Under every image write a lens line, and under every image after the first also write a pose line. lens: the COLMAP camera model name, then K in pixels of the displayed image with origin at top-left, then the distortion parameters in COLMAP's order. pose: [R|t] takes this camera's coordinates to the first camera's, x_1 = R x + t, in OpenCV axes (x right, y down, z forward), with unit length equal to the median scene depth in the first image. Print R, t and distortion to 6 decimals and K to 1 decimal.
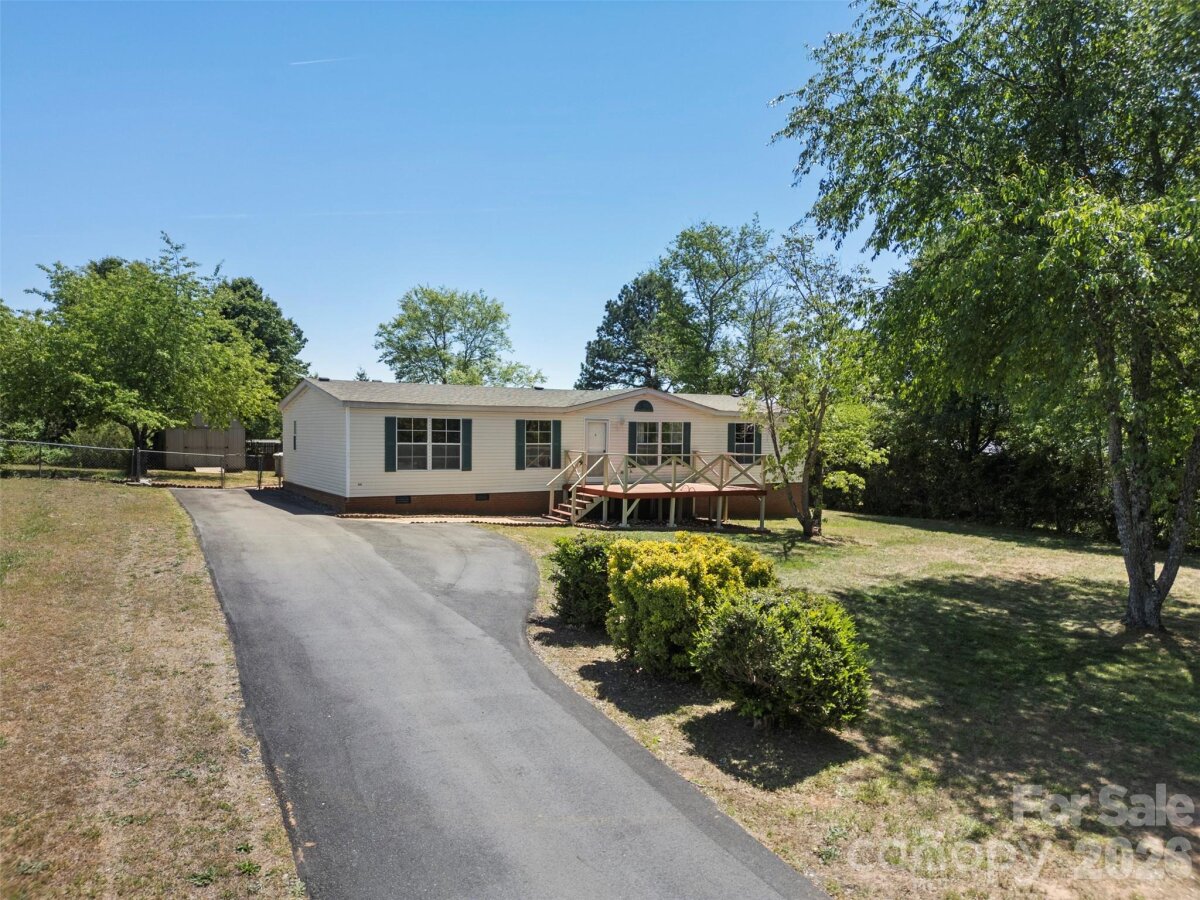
lens RADIAL K [[828.9, 0, 600.7], [0, 828.9, 448.3], [0, 0, 1]] dist [0.021853, -0.012839]
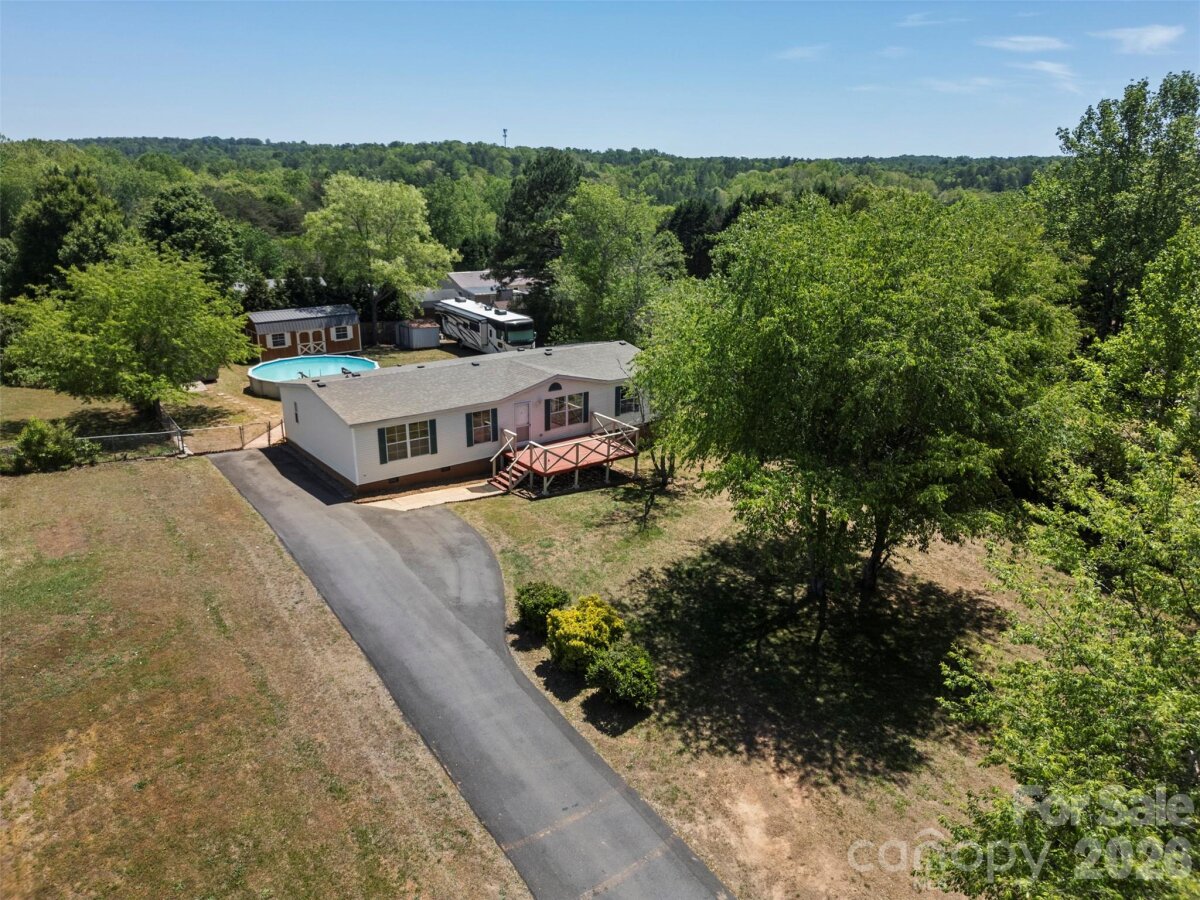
lens RADIAL K [[828.9, 0, 595.7], [0, 828.9, 458.9], [0, 0, 1]] dist [0.021853, -0.012839]
pose [[0.993942, -0.035840, 0.103897, -0.032752], [0.002594, 0.952722, 0.303831, -0.405134], [-0.109874, -0.301721, 0.947044, -0.405527]]
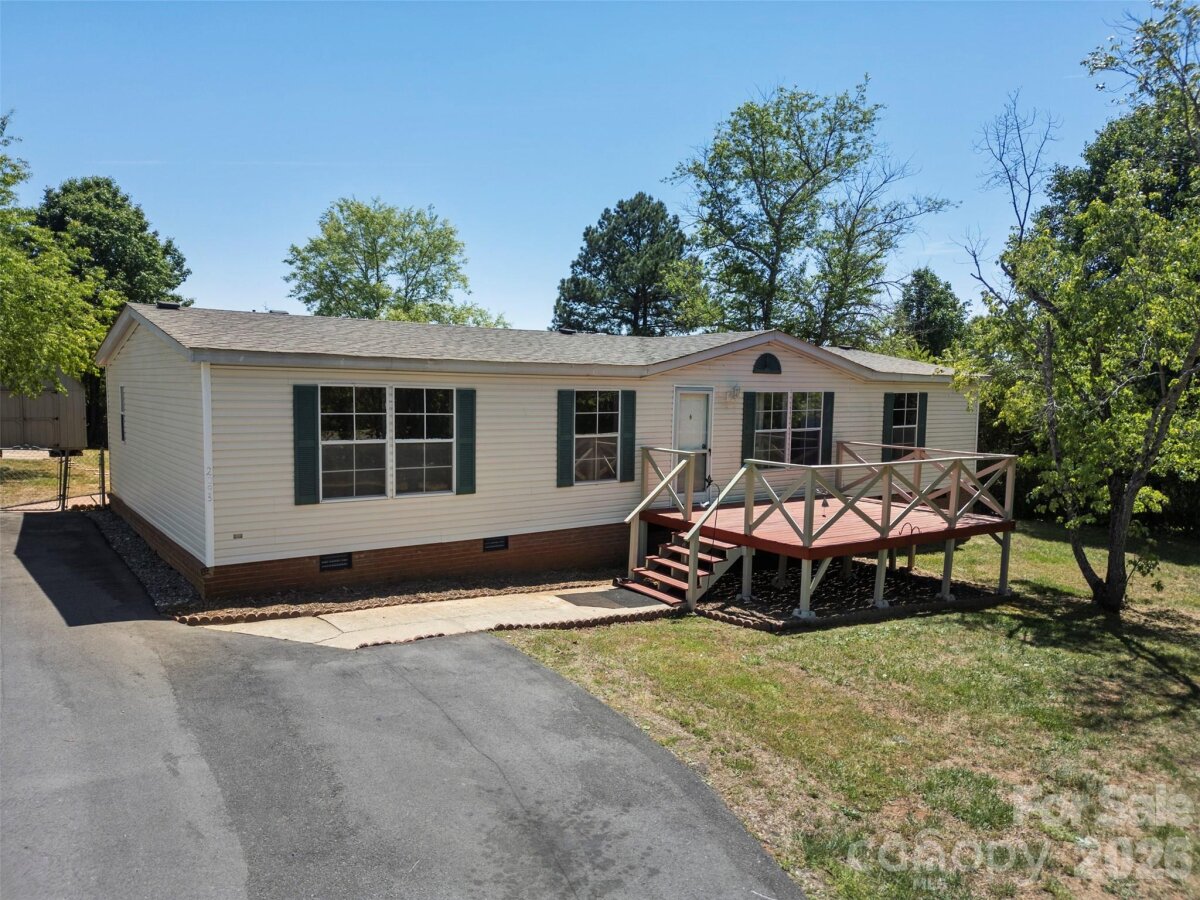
lens RADIAL K [[828.9, 0, 595.7], [0, 828.9, 446.8], [0, 0, 1]] dist [0.021853, -0.012839]
pose [[0.996415, -0.000485, 0.084598, -0.126960], [-0.004036, 0.998573, 0.053253, -0.027634], [-0.084503, -0.053404, 0.994991, 0.505909]]
